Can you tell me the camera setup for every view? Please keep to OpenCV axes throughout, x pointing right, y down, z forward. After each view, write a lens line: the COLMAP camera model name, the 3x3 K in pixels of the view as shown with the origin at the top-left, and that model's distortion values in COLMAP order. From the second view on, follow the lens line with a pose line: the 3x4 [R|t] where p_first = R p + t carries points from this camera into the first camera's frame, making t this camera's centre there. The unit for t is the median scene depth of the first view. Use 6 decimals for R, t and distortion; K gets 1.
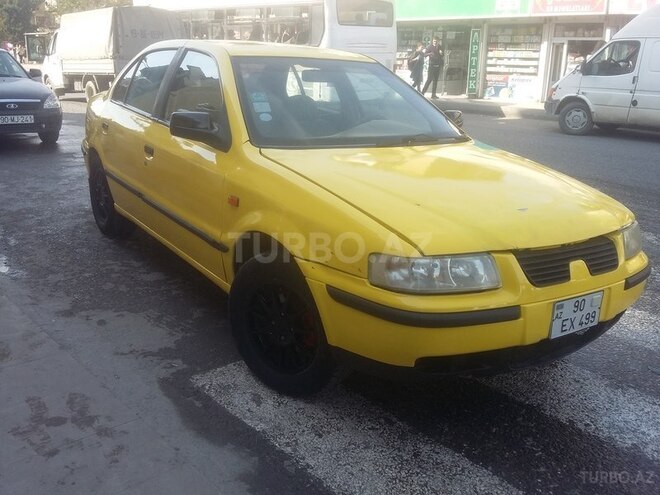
lens RADIAL K [[654.4, 0, 330.0], [0, 654.4, 247.5], [0, 0, 1]] dist [0.087819, -0.193581]
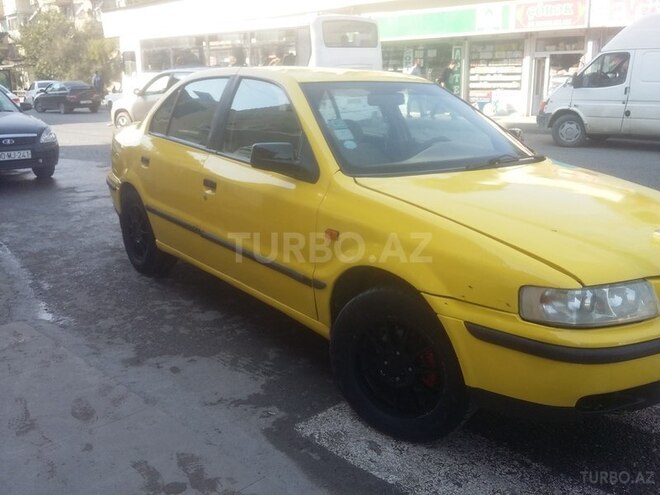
lens RADIAL K [[654.4, 0, 330.0], [0, 654.4, 247.5], [0, 0, 1]] dist [0.087819, -0.193581]
pose [[0.997634, -0.048687, 0.048541, -0.142064], [0.050130, 0.998323, -0.028960, -0.018497], [-0.047050, 0.031324, 0.998401, 0.045422]]
